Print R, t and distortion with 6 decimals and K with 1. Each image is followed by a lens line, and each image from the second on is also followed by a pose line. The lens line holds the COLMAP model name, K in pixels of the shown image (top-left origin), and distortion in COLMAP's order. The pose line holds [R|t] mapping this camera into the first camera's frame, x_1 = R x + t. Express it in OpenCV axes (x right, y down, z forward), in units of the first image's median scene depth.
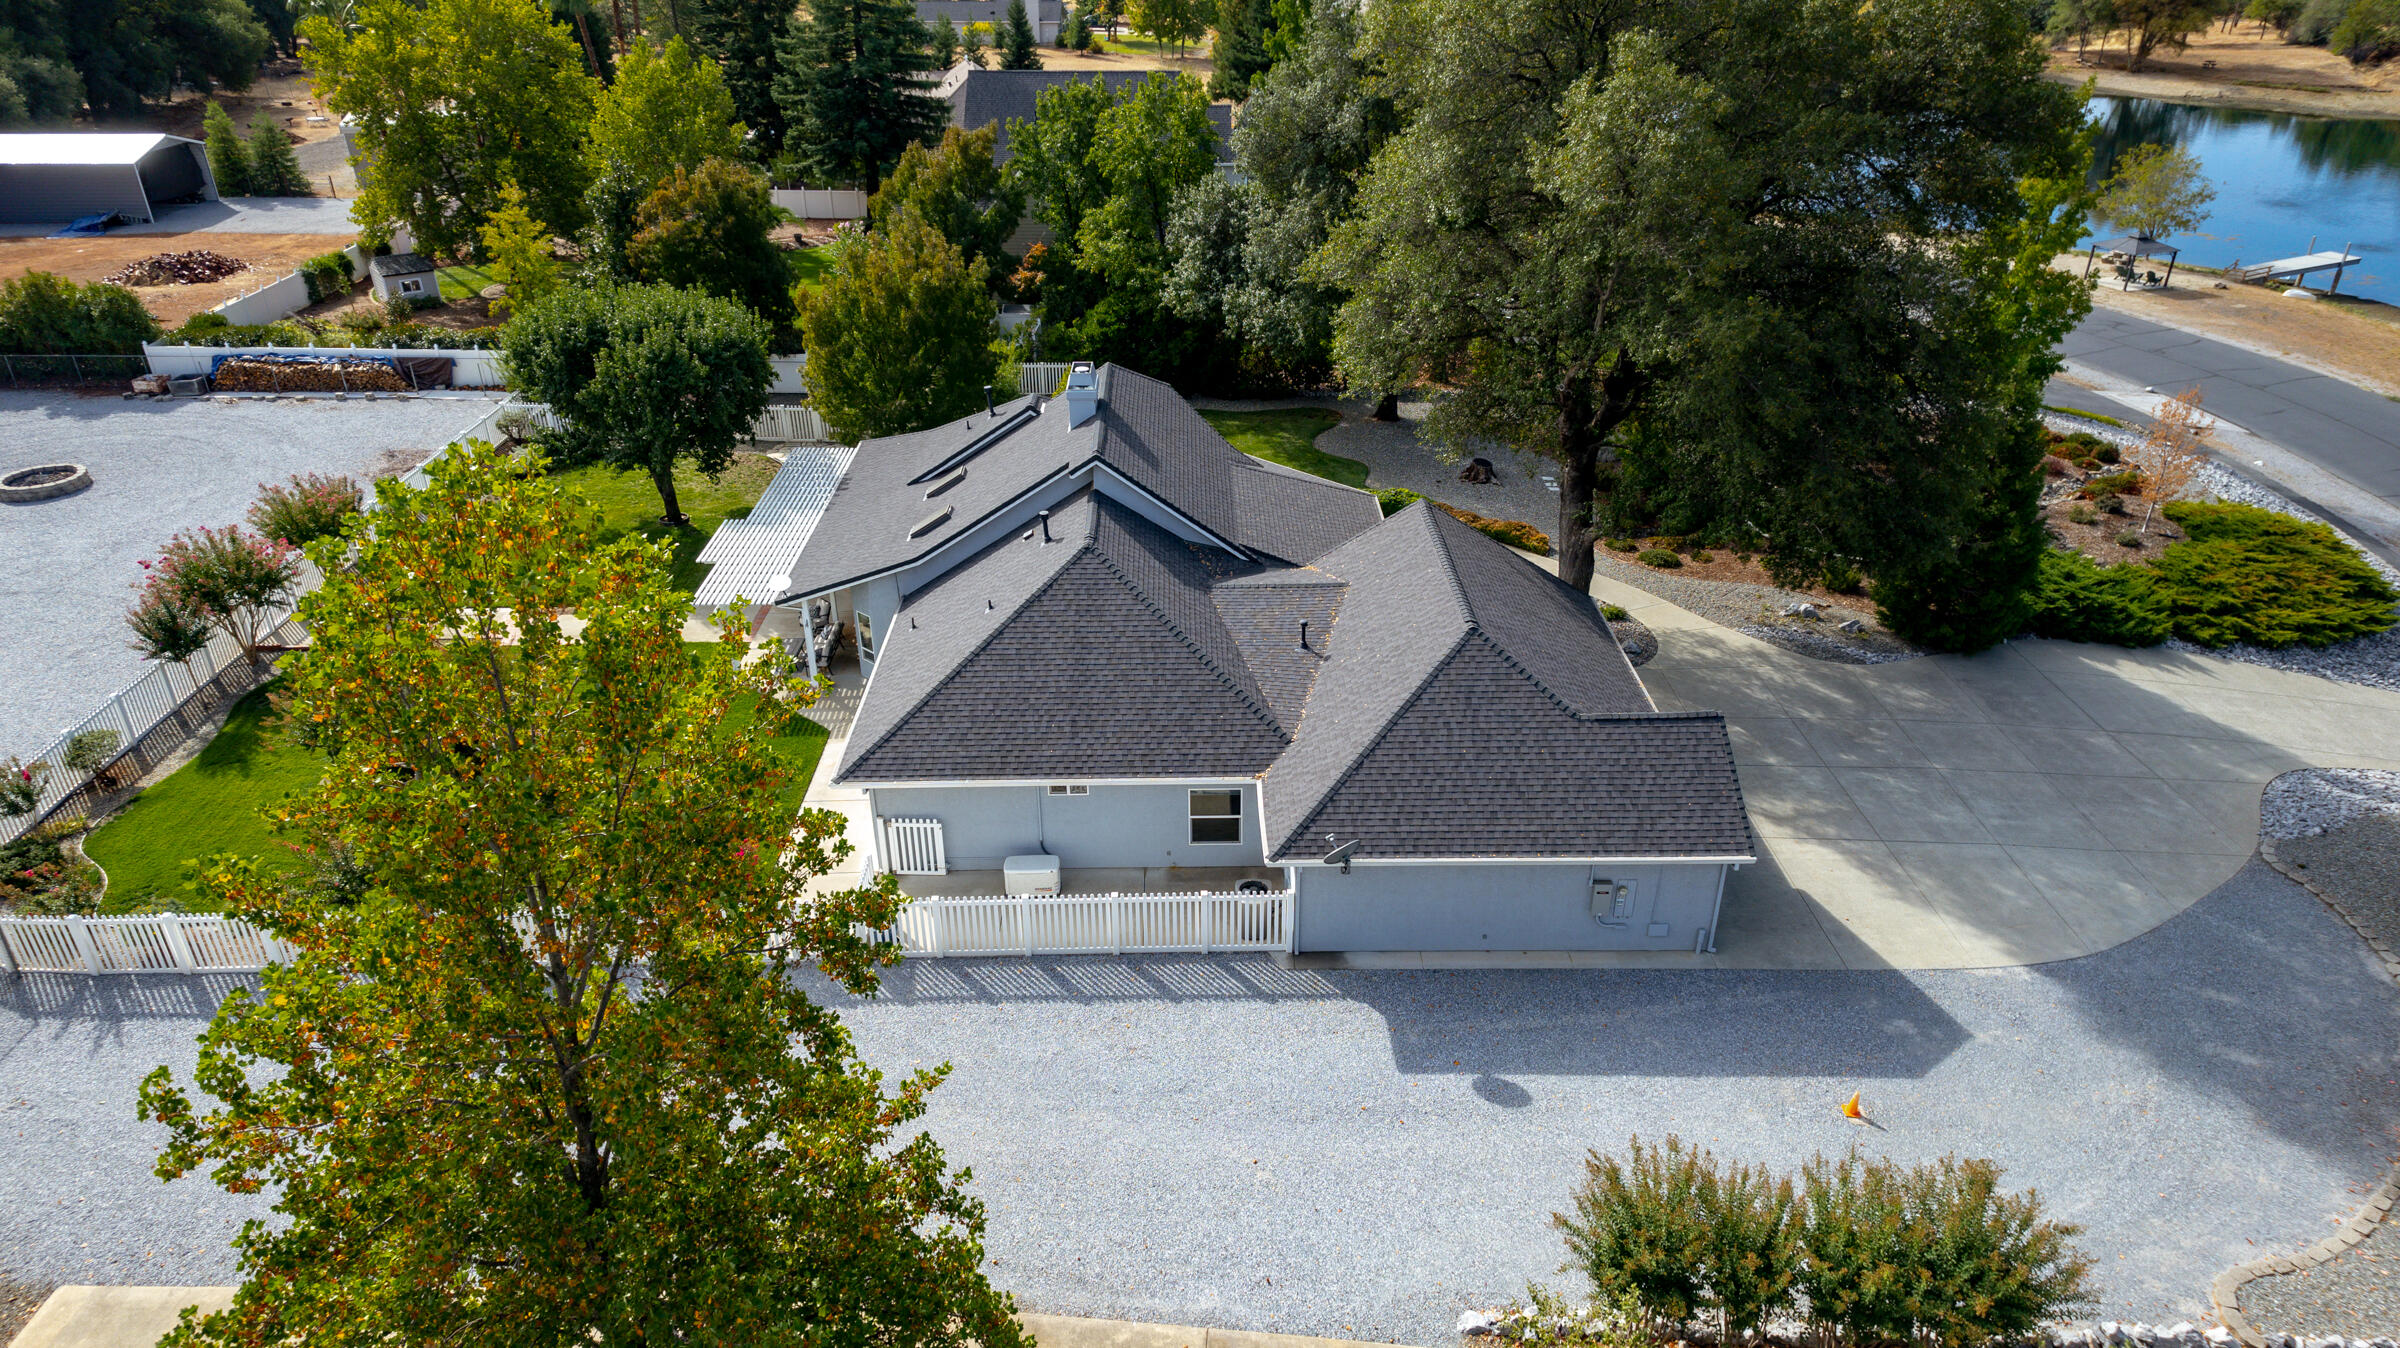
lens RADIAL K [[1490.8, 0, 1189.7], [0, 1490.8, 680.6], [0, 0, 1]] dist [0.094952, -0.079140]
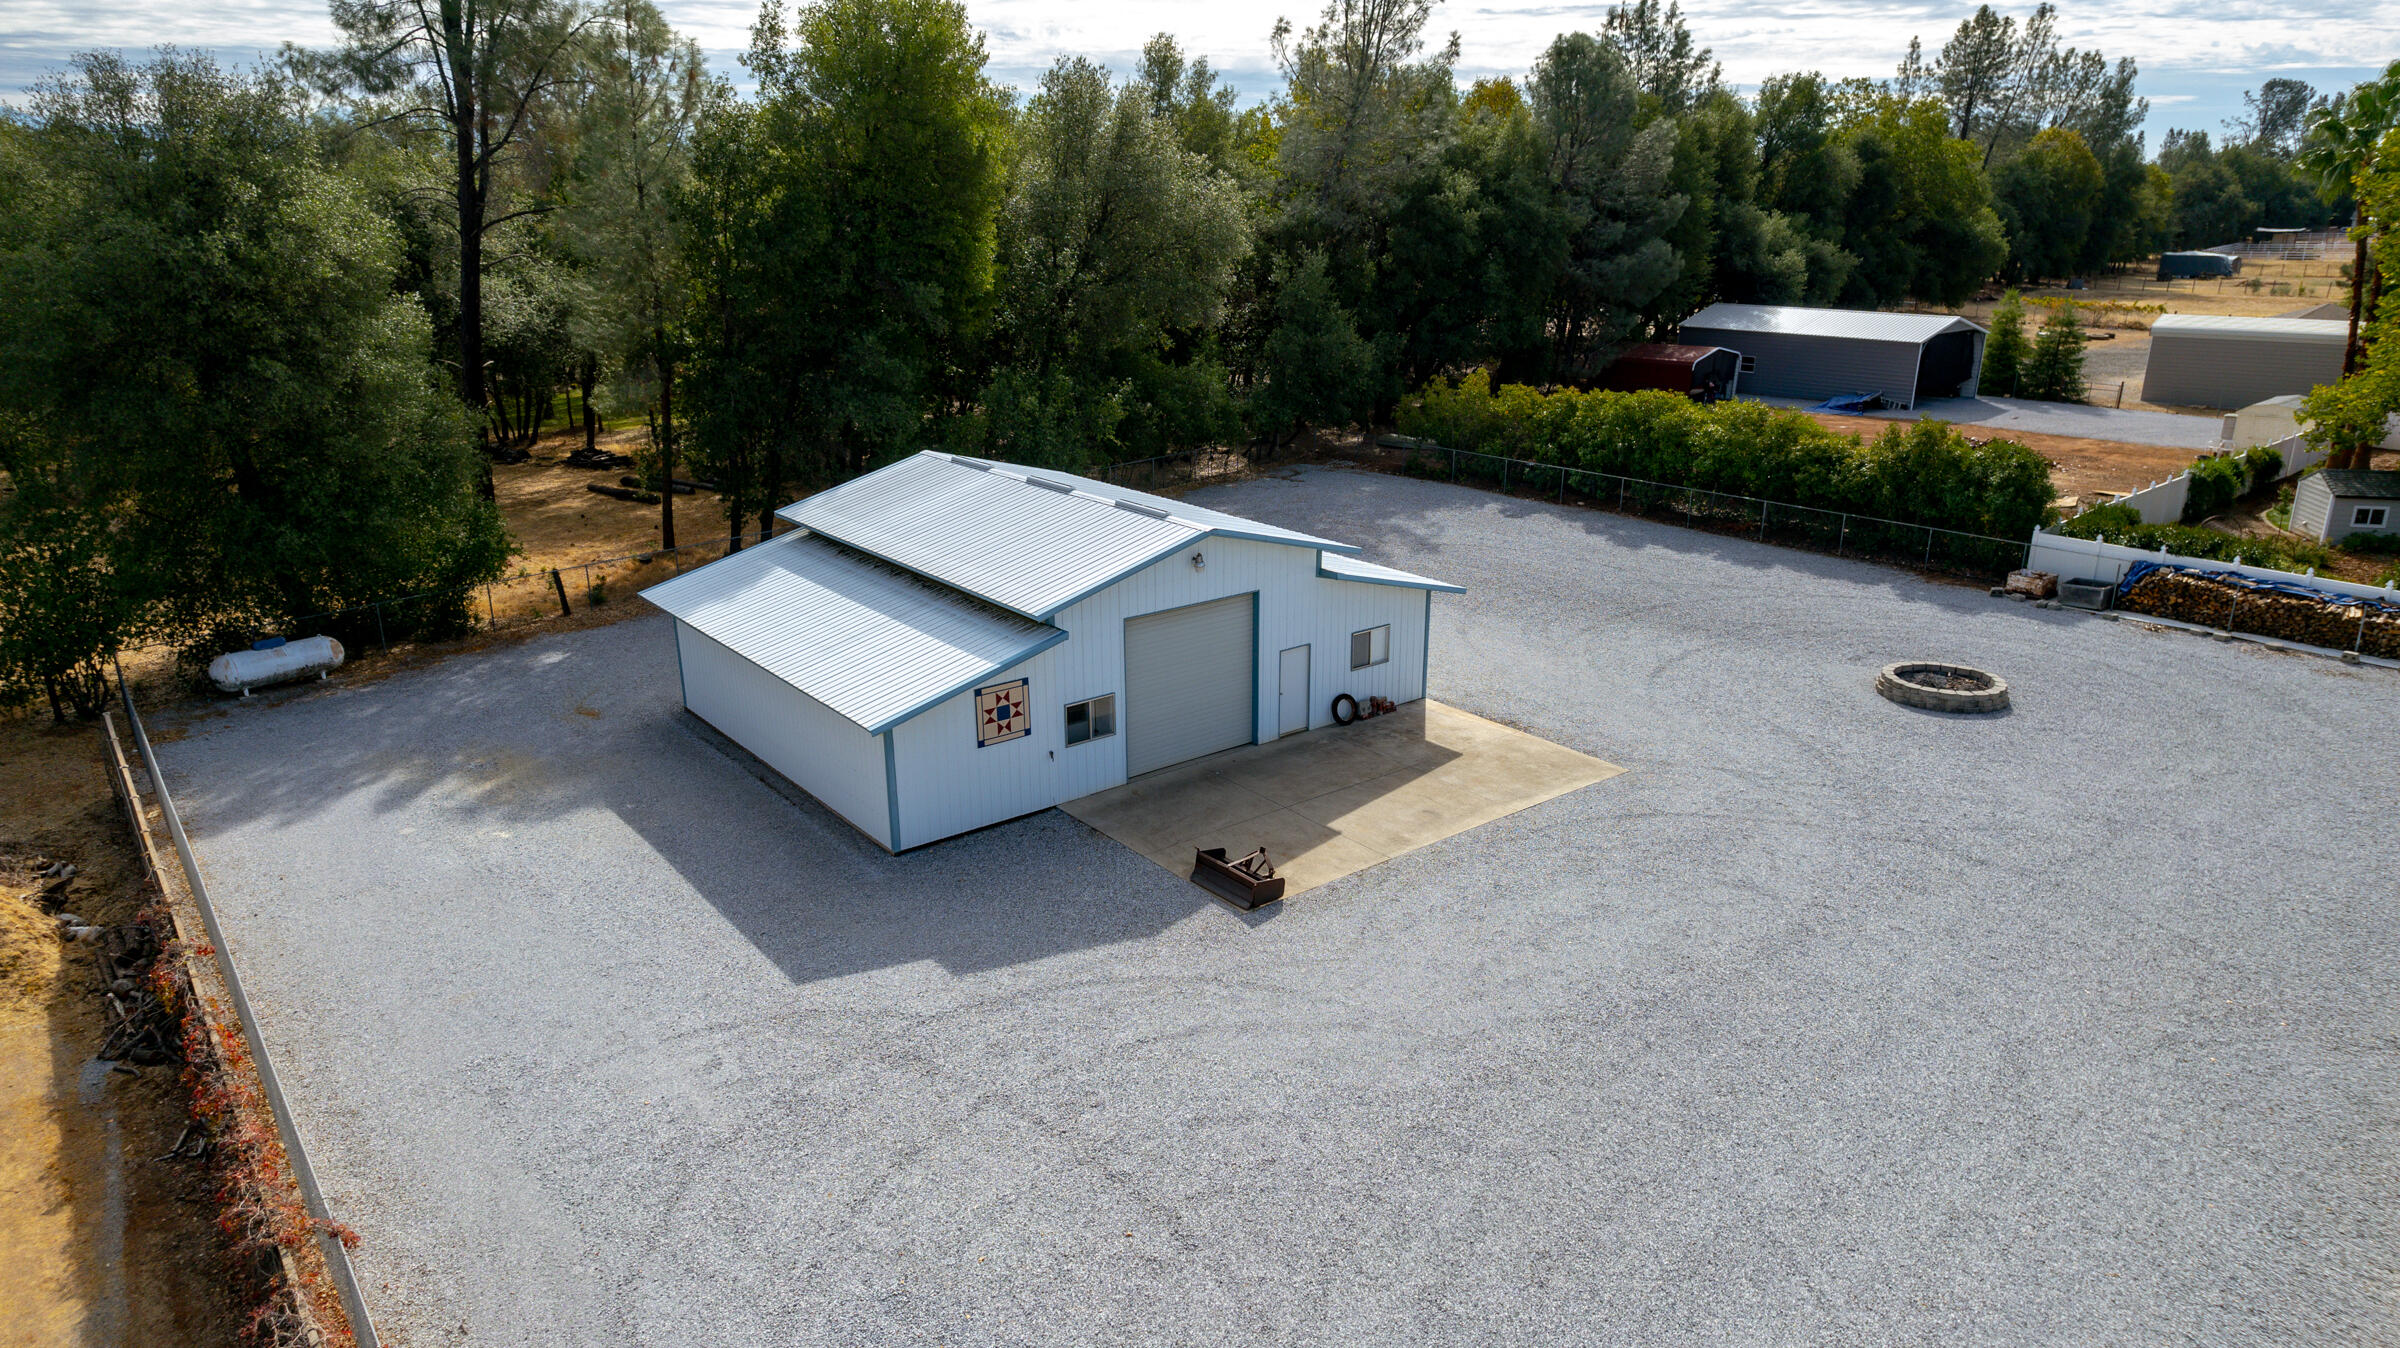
lens RADIAL K [[1490.8, 0, 1189.7], [0, 1490.8, 680.6], [0, 0, 1]] dist [0.094952, -0.079140]
pose [[0.628272, 0.242866, -0.739115, -0.674002], [-0.361087, 0.932532, -0.000515, -0.014334], [0.689123, 0.267209, 0.673579, 0.453600]]
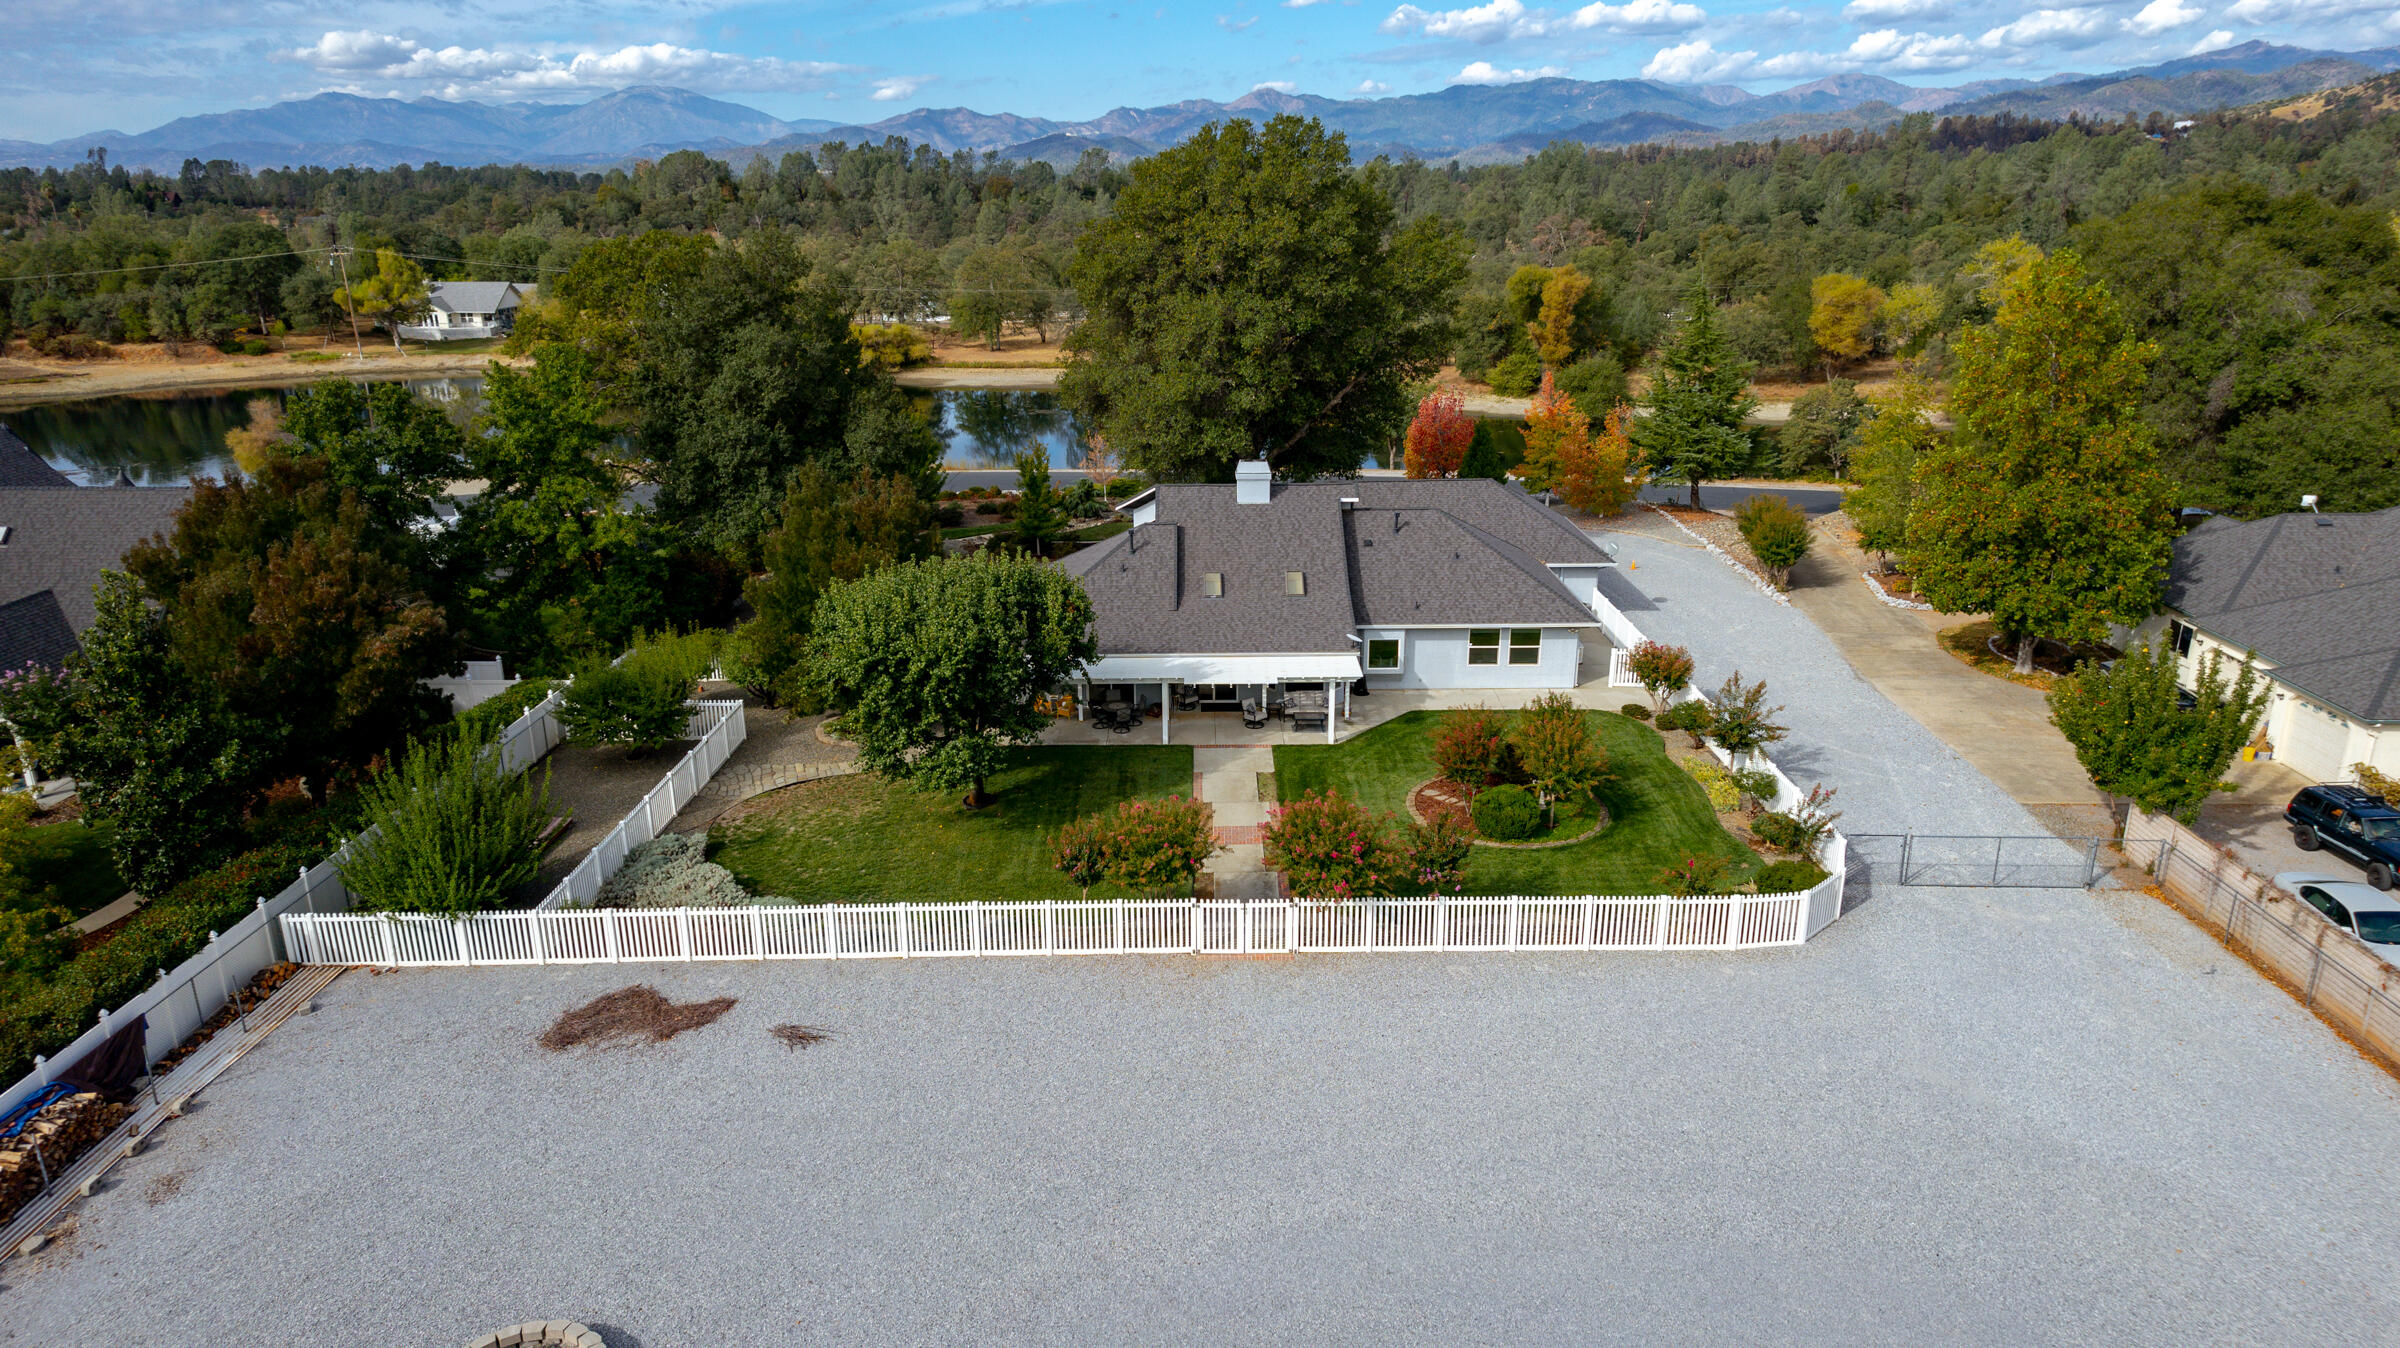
lens RADIAL K [[1490.8, 0, 1189.7], [0, 1490.8, 680.6], [0, 0, 1]] dist [0.094952, -0.079140]
pose [[0.001993, -0.301668, 0.953411, -1.623874], [0.476183, 0.838666, 0.264366, -0.476840], [-0.879344, 0.453471, 0.145320, 1.000136]]
